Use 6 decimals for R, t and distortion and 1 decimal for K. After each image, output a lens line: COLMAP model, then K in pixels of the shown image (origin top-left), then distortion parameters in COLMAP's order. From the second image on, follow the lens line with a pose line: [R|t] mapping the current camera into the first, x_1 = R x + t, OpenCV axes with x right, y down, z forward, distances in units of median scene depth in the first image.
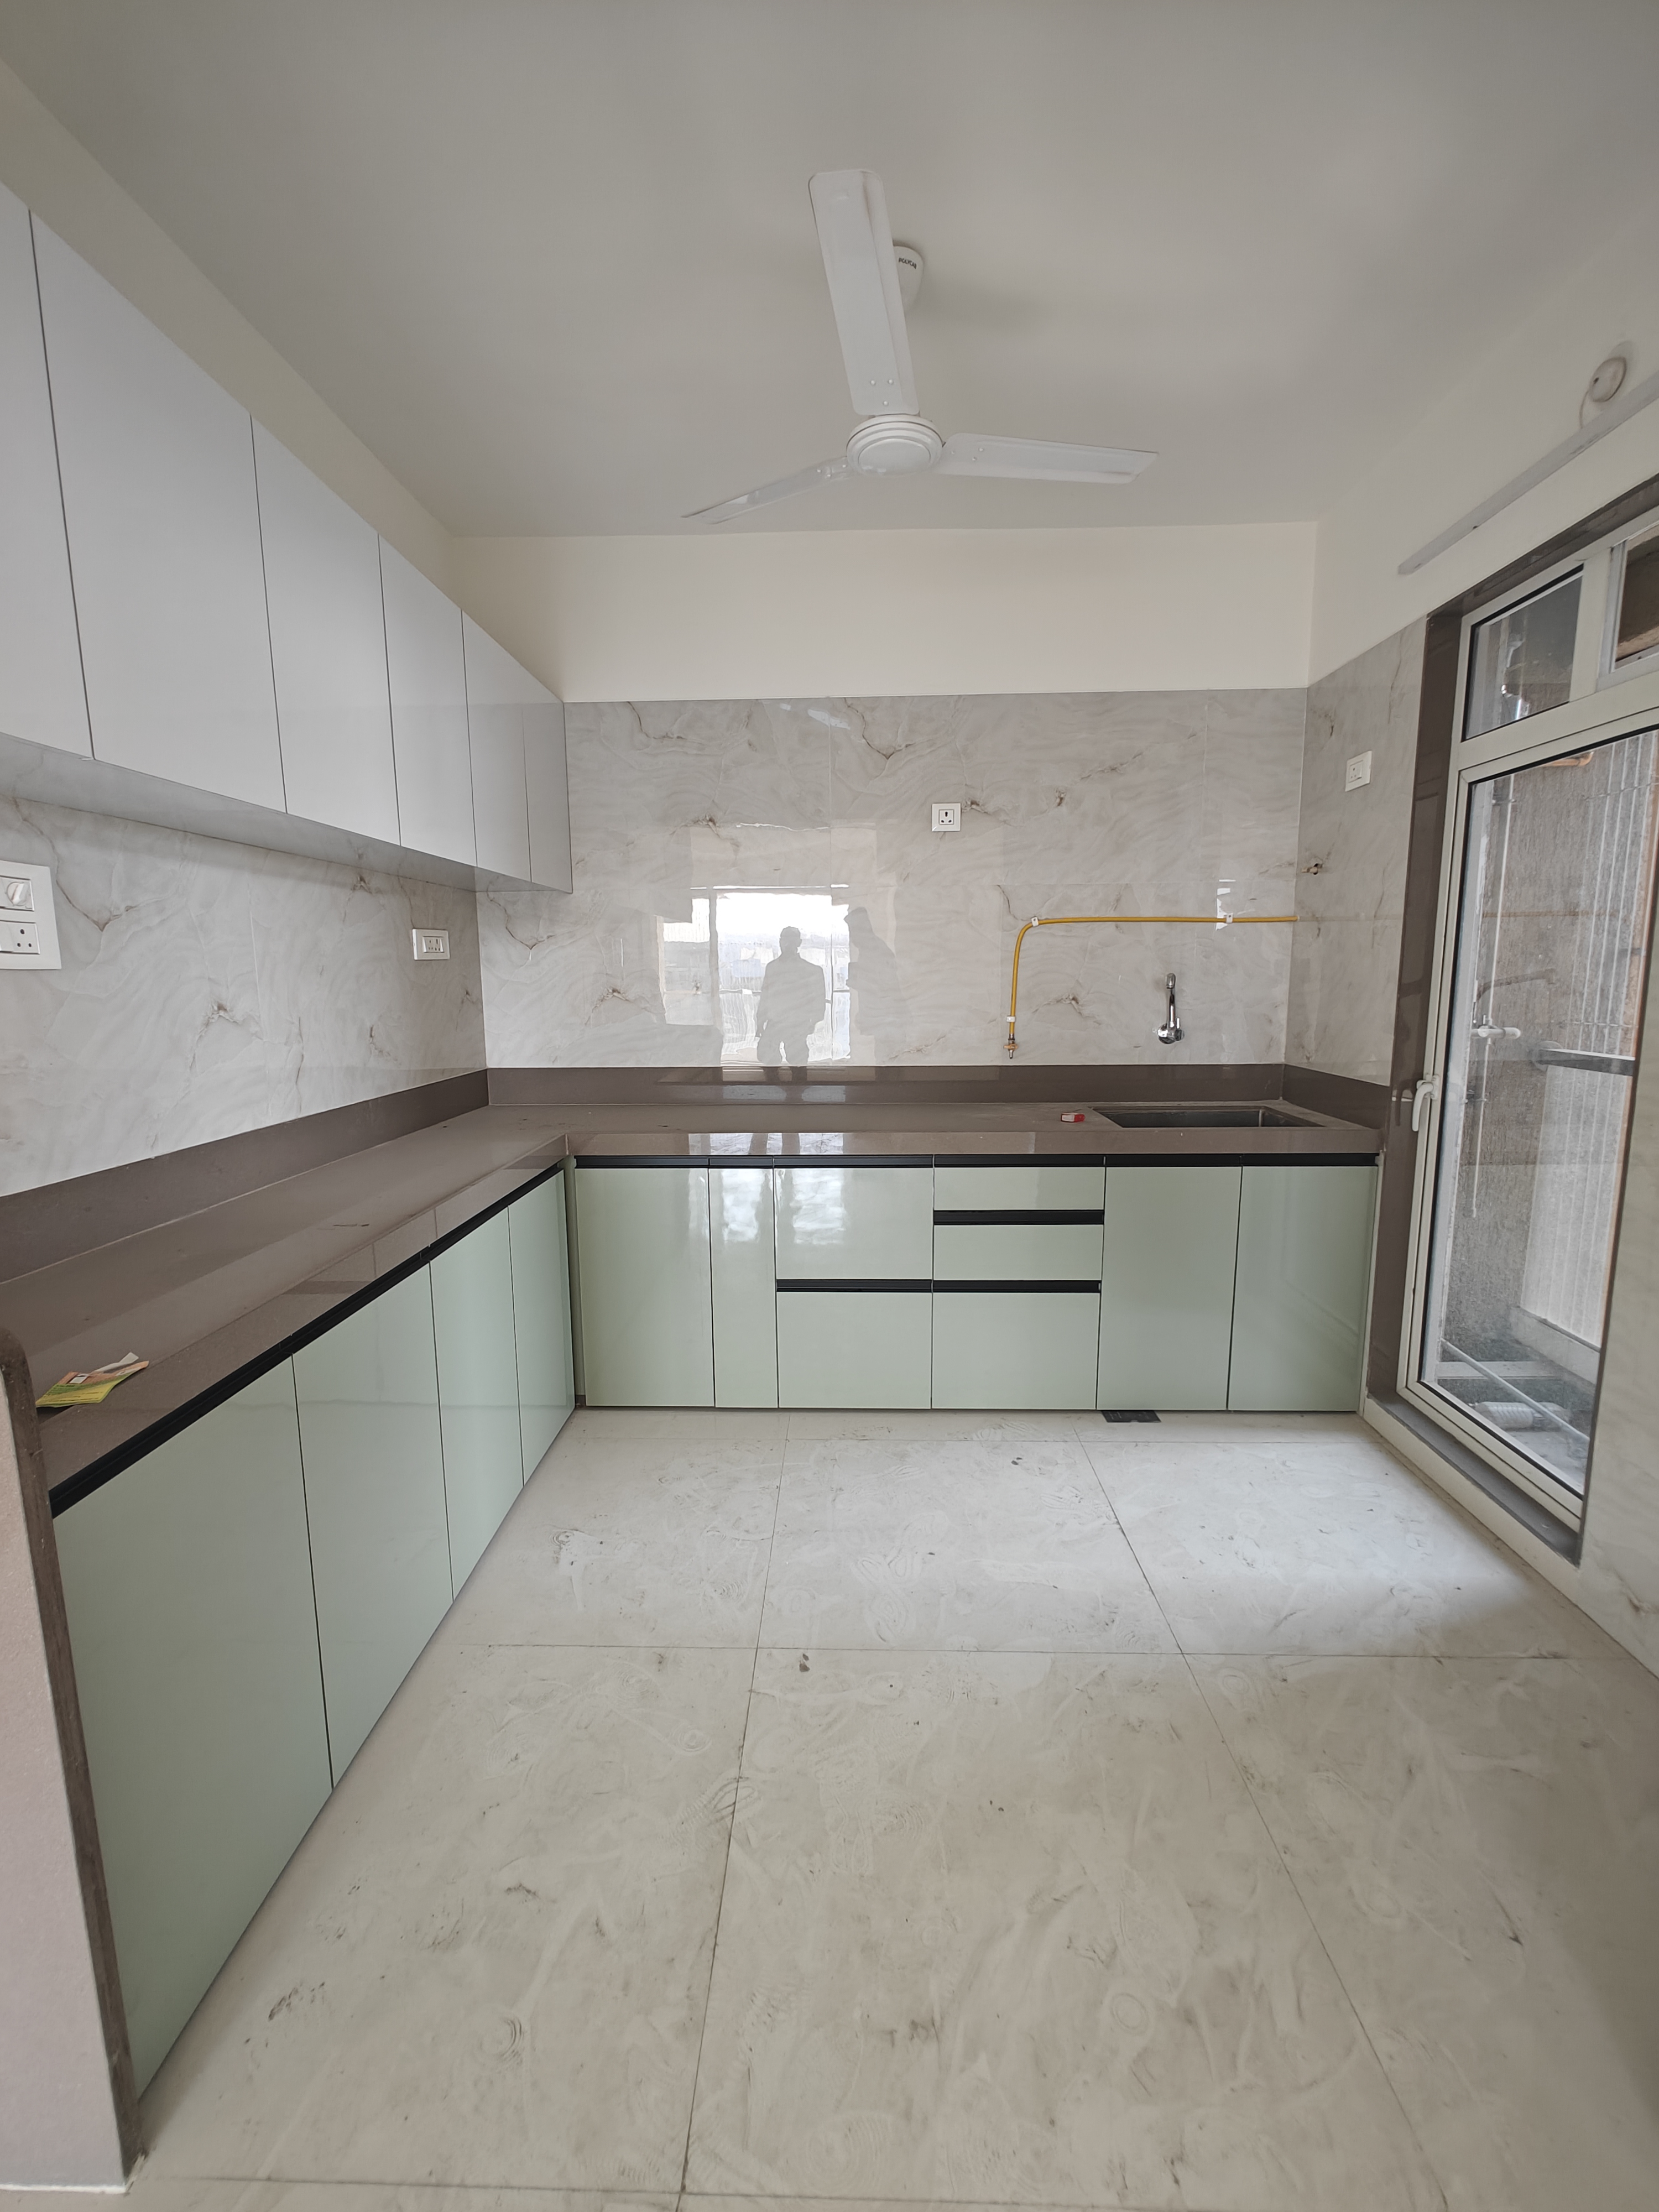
lens RADIAL K [[932.0, 0, 833.0], [0, 932.0, 1107.2], [0, 0, 1]] dist [-0.005593, 0.000402]
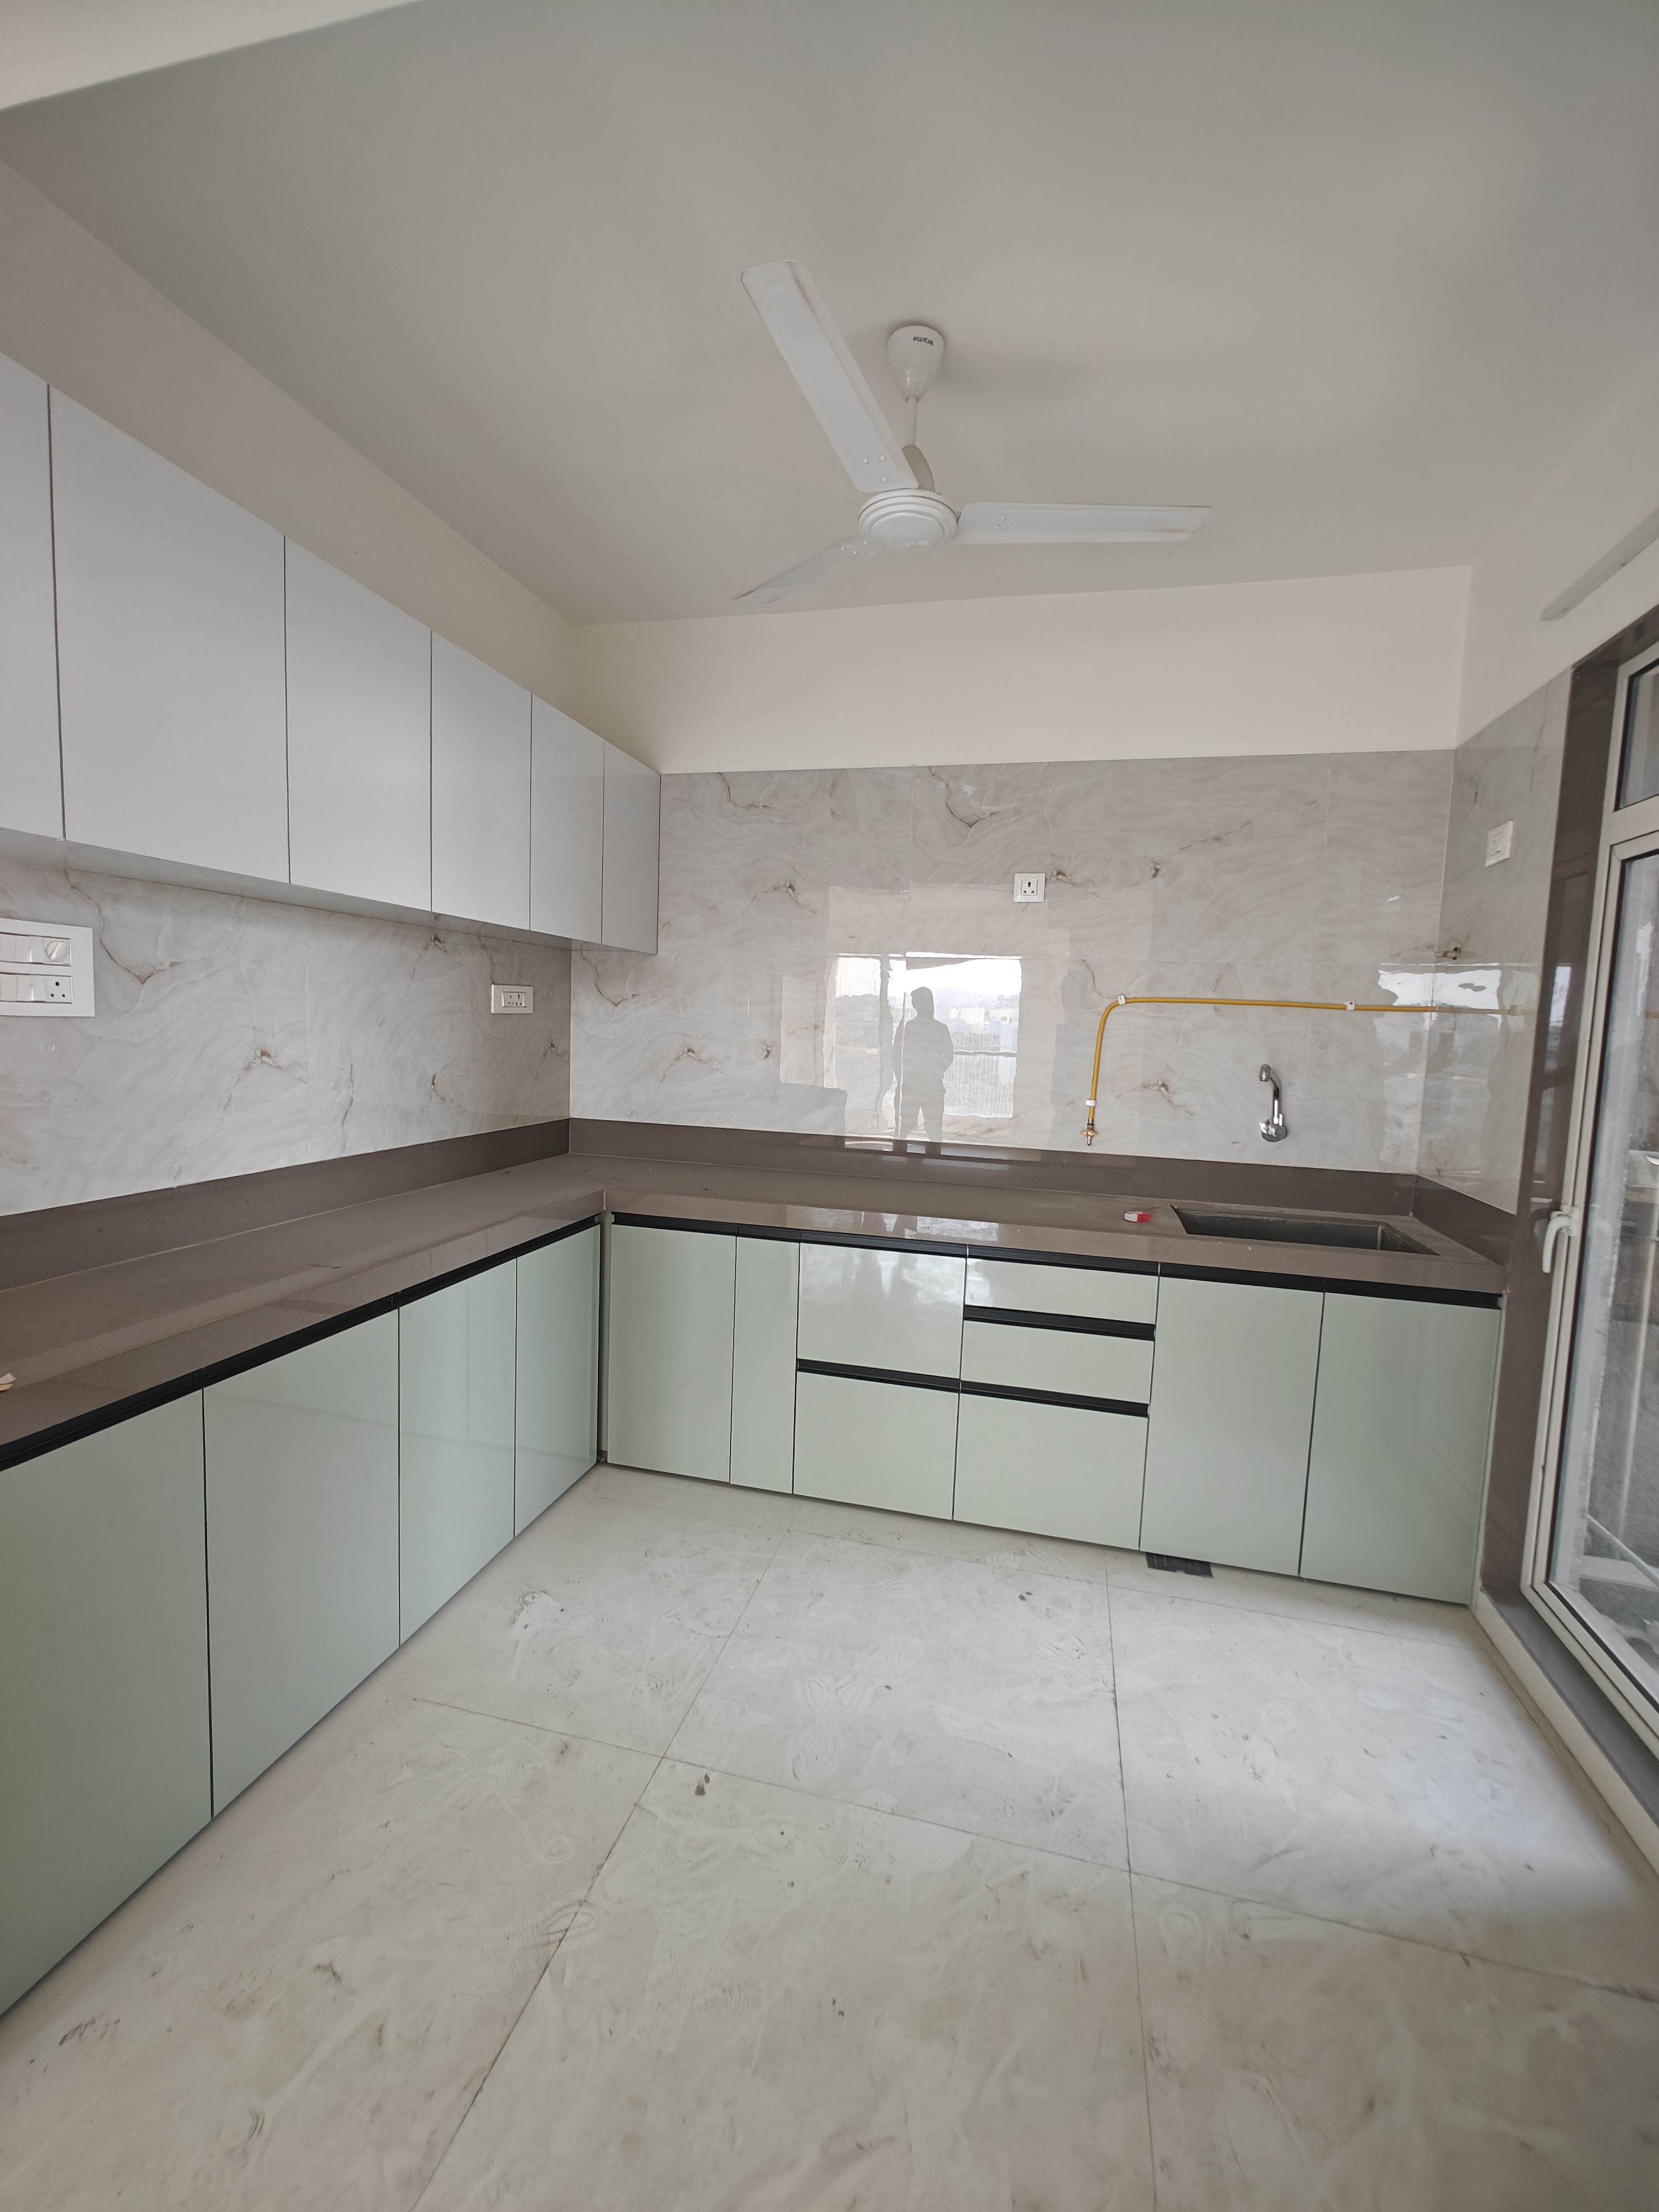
lens RADIAL K [[940.9, 0, 829.5], [0, 940.9, 1106.0], [0, 0, 1]] dist [-0.003567, 0.001207]
pose [[0.974814, 0.064748, -0.213413, 0.179625], [-0.077444, 0.995657, -0.051668, -0.030282], [0.209141, 0.066895, 0.975595, 0.044362]]
